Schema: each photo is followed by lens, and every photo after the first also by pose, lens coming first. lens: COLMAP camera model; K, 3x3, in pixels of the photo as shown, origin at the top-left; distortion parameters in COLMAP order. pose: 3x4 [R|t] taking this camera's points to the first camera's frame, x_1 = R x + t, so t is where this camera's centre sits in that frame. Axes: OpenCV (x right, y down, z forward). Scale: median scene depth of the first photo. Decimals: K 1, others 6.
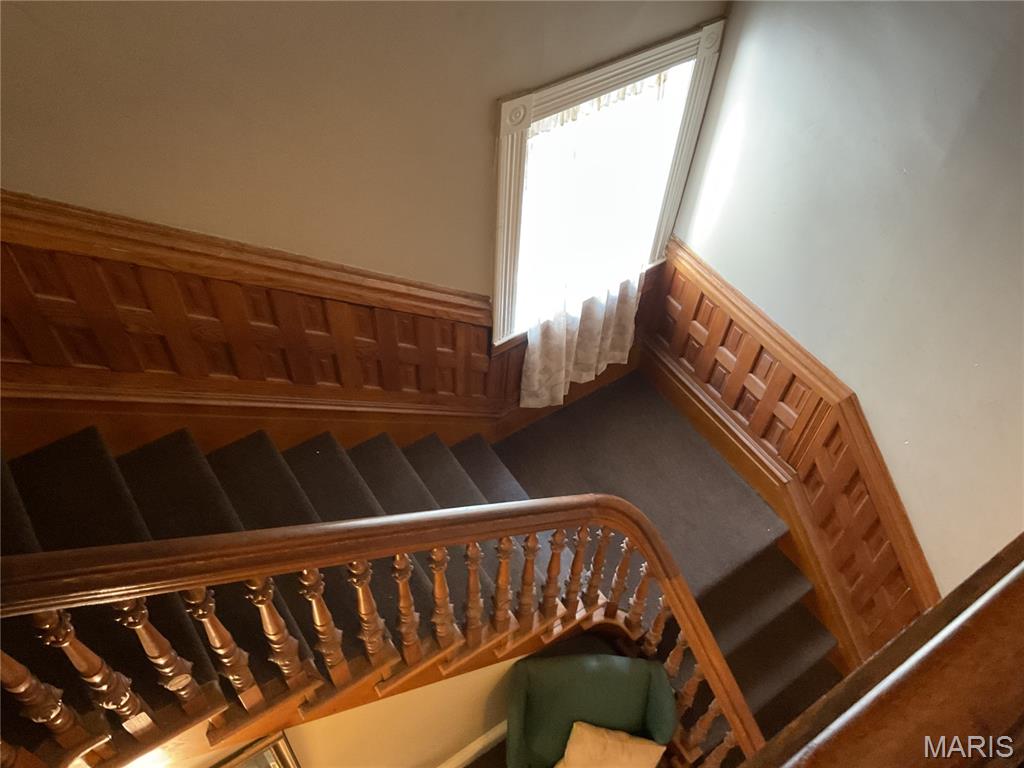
lens RADIAL K [[841.3, 0, 508.9], [0, 841.3, 384.7], [0, 0, 1]] dist [0.114991, -0.223737]
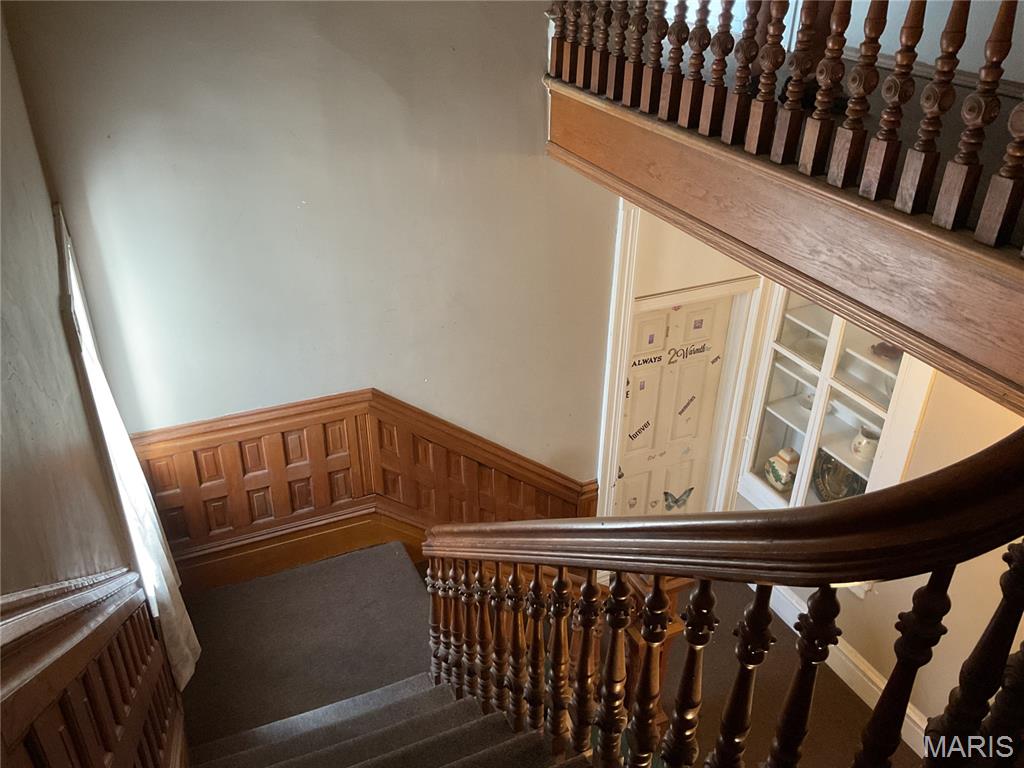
lens RADIAL K [[841.3, 0, 508.9], [0, 841.3, 384.7], [0, 0, 1]] dist [0.114991, -0.223737]
pose [[0.162757, -0.542328, 0.824252, -0.461290], [0.760310, 0.601363, 0.245544, -0.119559], [-0.628839, 0.586723, 0.510213, 0.243303]]
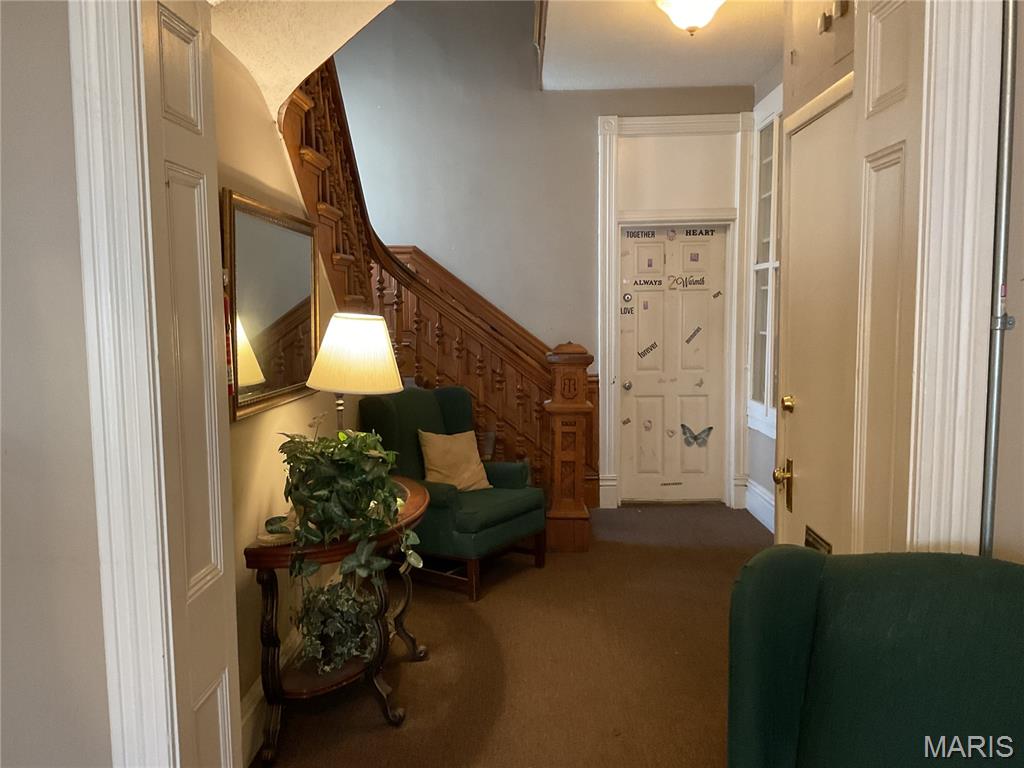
lens RADIAL K [[841.3, 0, 508.9], [0, 841.3, 384.7], [0, 0, 1]] dist [0.114991, -0.223737]
pose [[0.583183, -0.123921, 0.802834, -0.789440], [0.653254, 0.658994, -0.372808, 0.843619], [-0.482864, 0.741869, 0.465266, 0.272719]]
